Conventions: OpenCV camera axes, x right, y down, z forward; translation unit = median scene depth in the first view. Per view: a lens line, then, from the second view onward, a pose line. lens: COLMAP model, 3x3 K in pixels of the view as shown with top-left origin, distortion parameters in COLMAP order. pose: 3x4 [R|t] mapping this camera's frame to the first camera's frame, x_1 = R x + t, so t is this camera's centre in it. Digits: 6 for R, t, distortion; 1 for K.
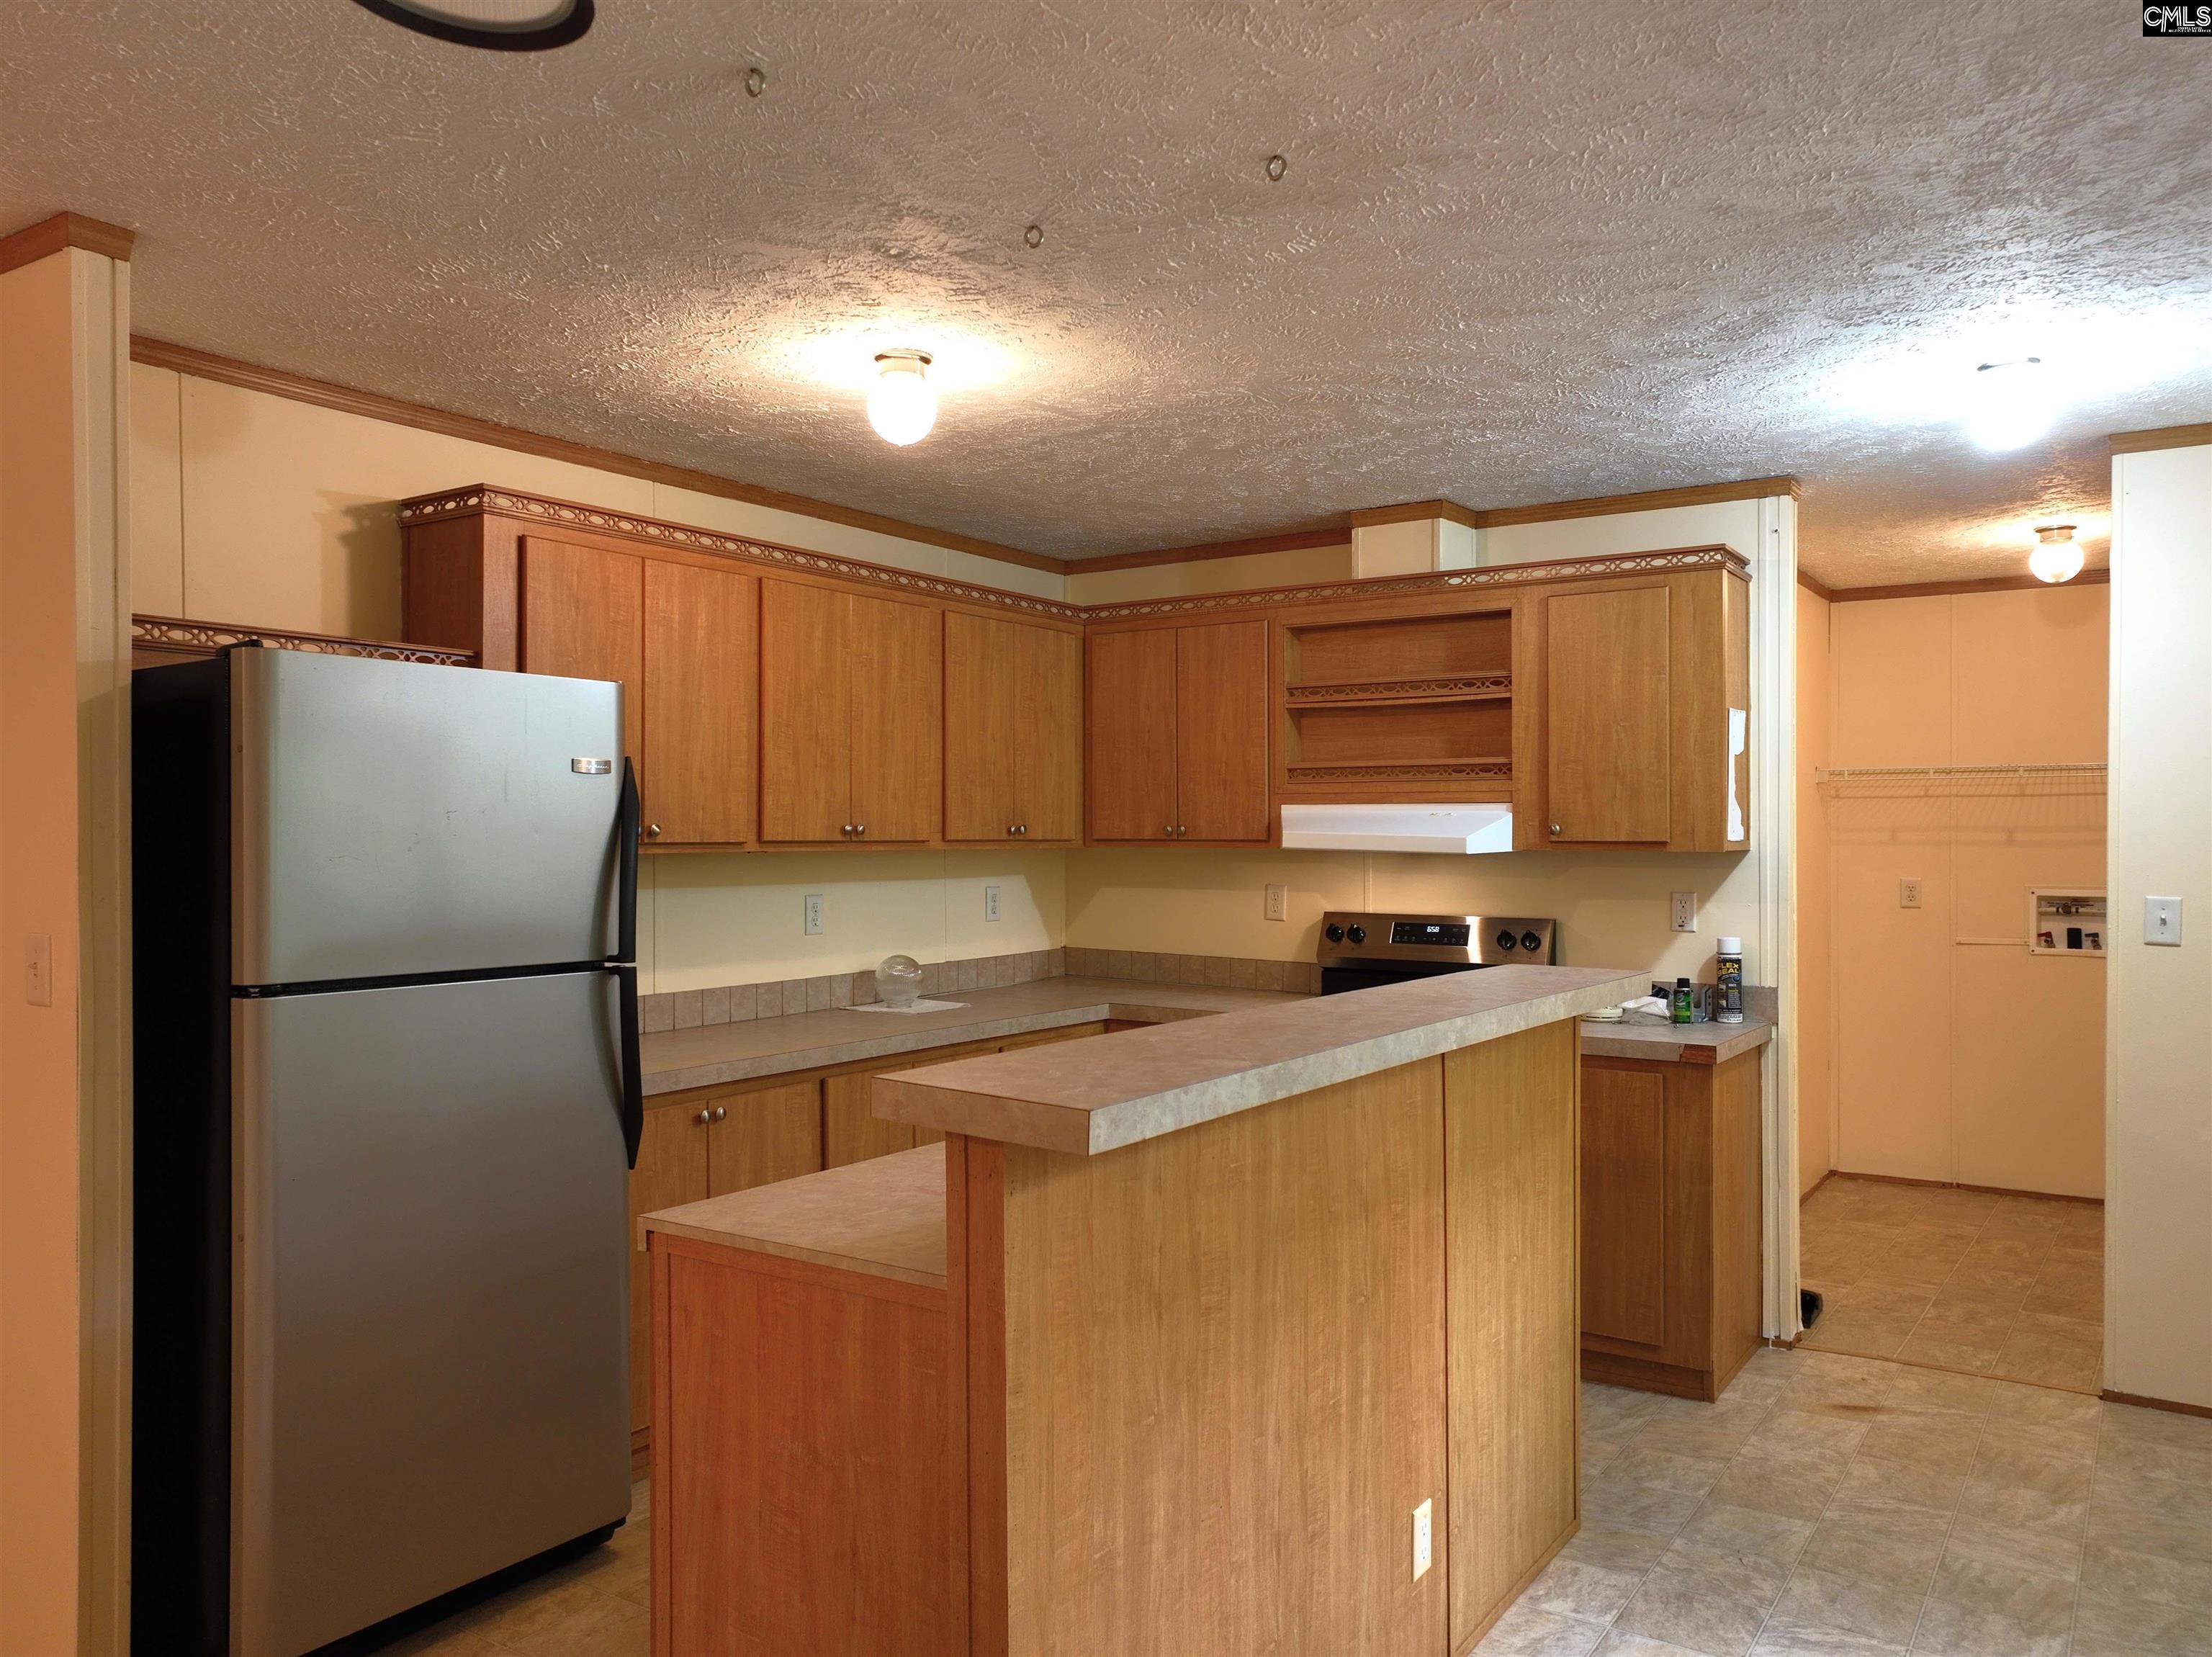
lens RADIAL K [[1593.5, 0, 1117.8], [0, 1593.5, 819.1], [0, 0, 1]] dist [0.004649, 0.005466]
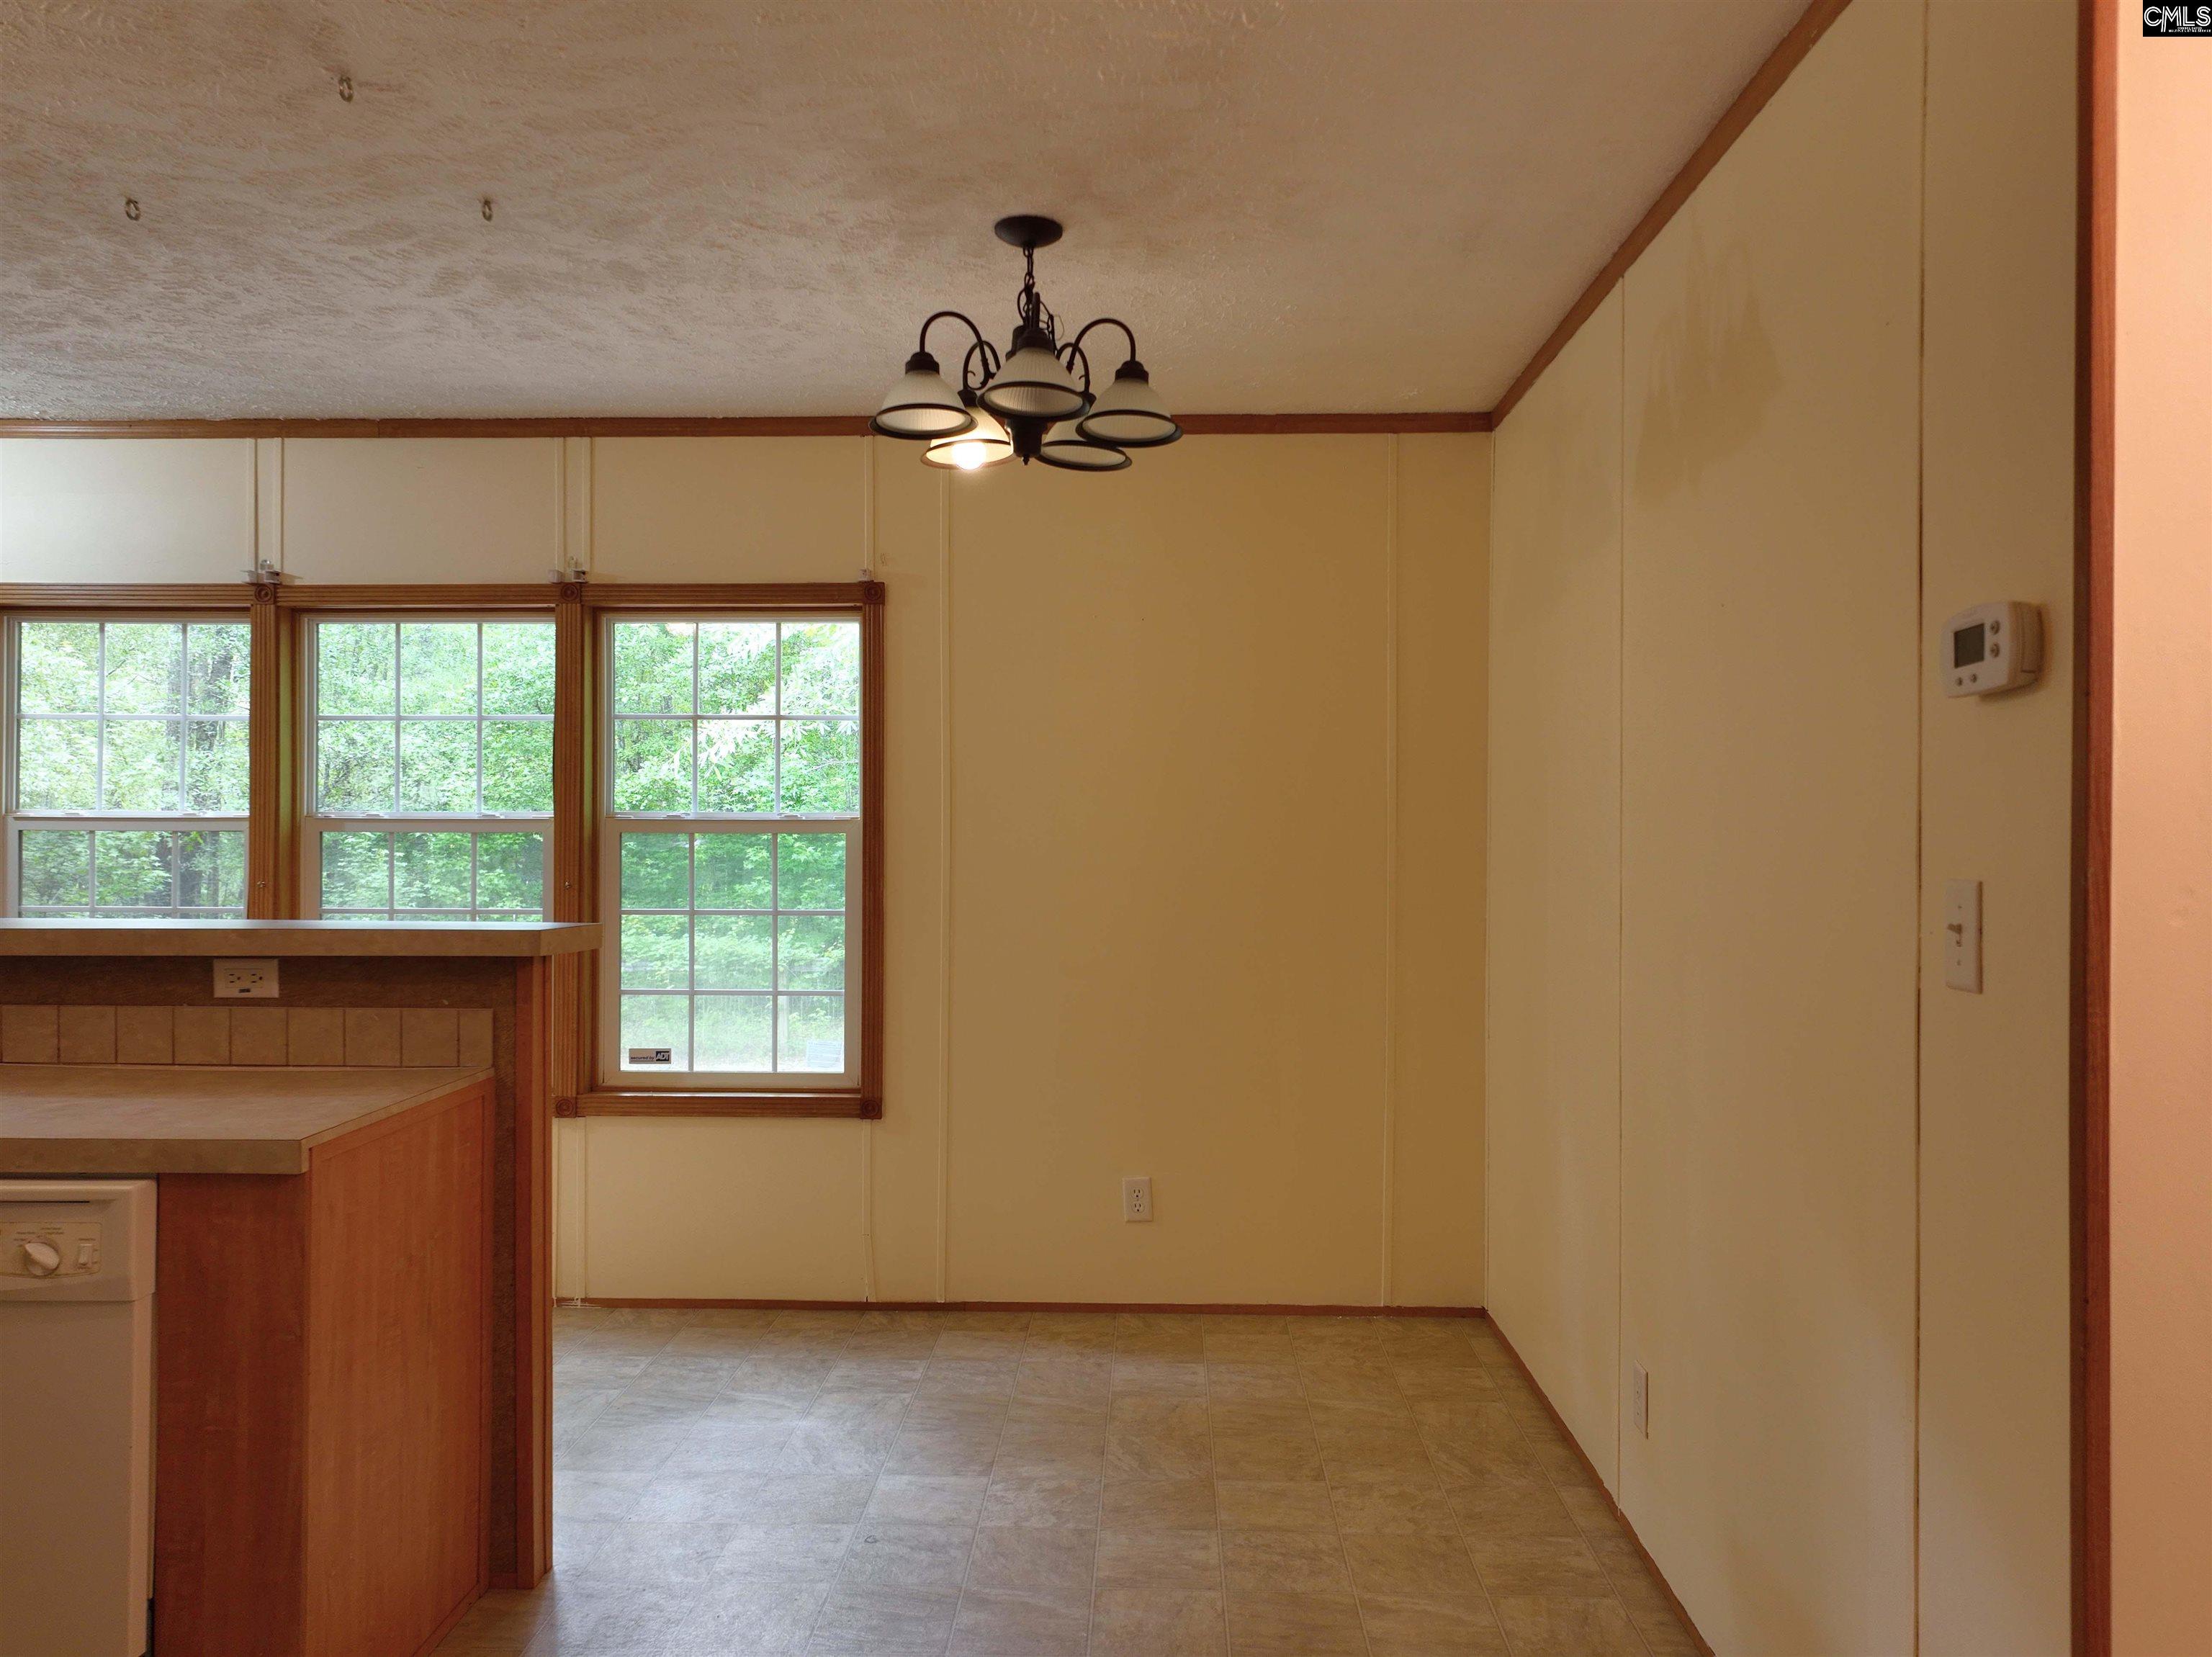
lens RADIAL K [[1593.5, 0, 1117.8], [0, 1593.5, 819.1], [0, 0, 1]] dist [0.004649, 0.005466]
pose [[-0.530576, -0.003144, 0.847631, -0.730497], [-0.012676, 0.999911, -0.004226, 0.023557], [-0.847542, -0.012987, -0.530569, 0.565720]]
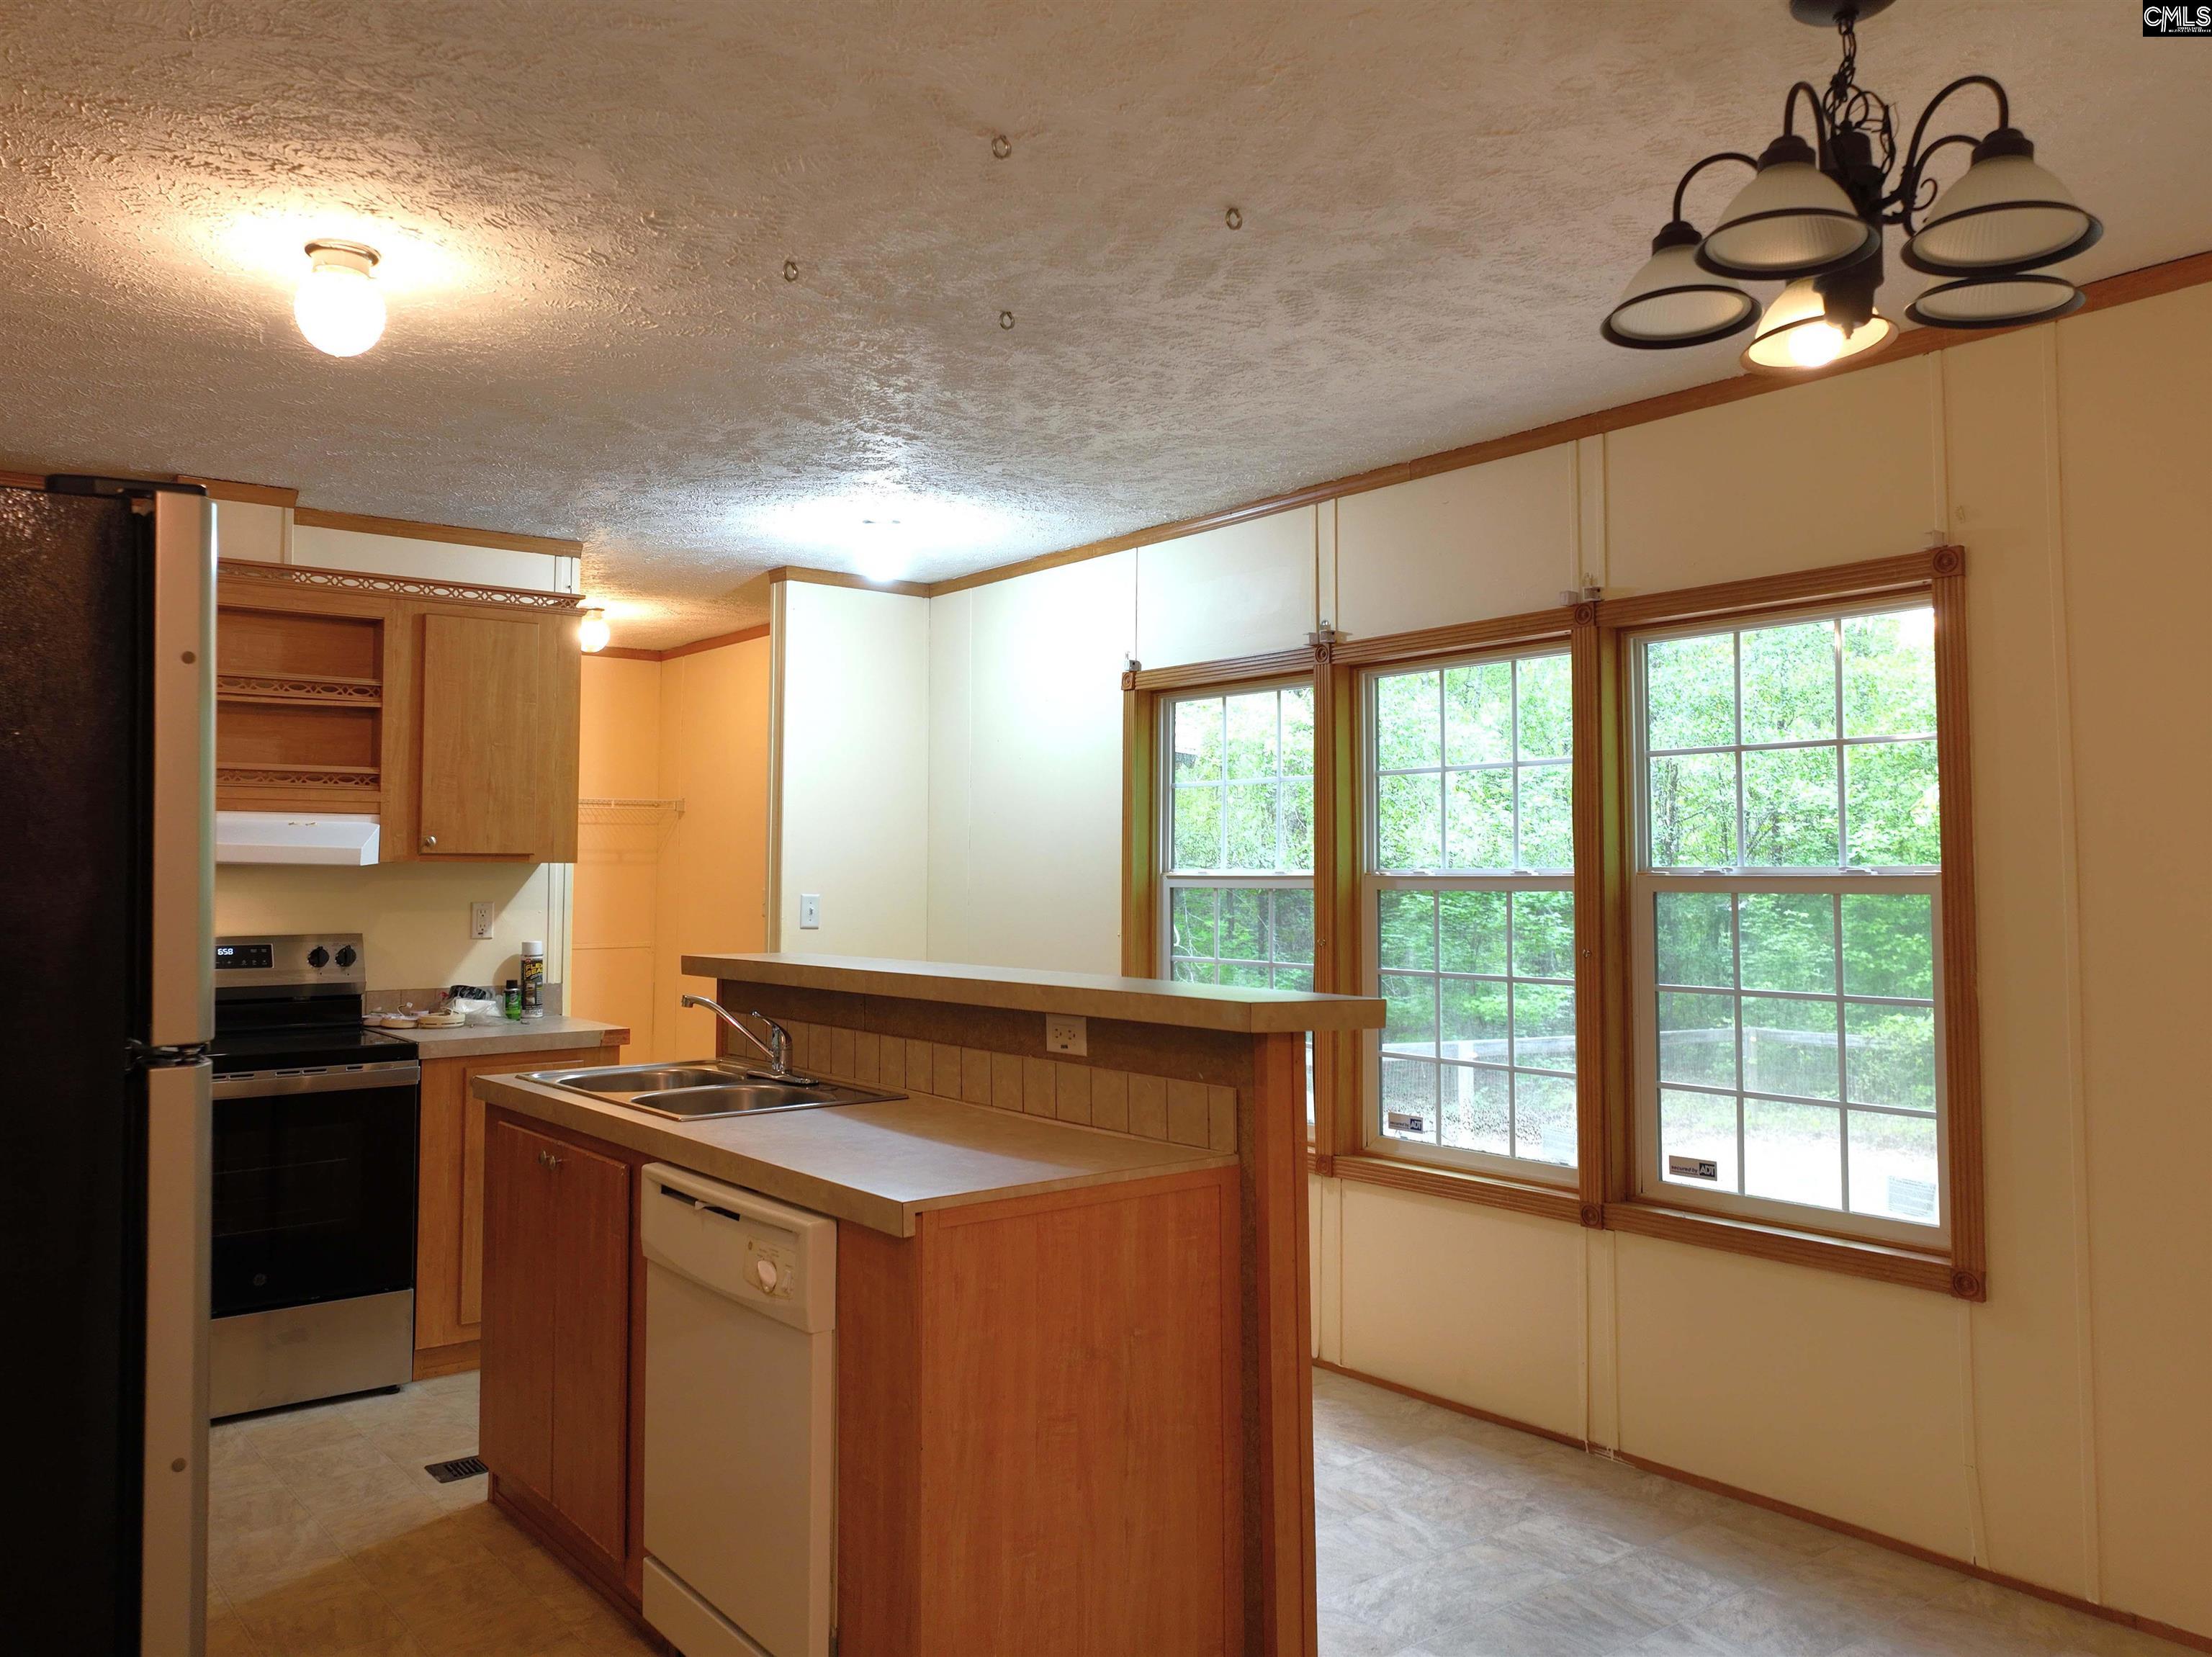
lens RADIAL K [[1671.7, 0, 1028.6], [0, 1671.7, 778.0], [0, 0, 1]] dist [0.004196, 0.005479]
pose [[0.334303, 0.052958, 0.940977, -0.649527], [-0.007787, 0.998541, -0.053431, 0.021405], [-0.942434, 0.010535, 0.334227, 0.297975]]
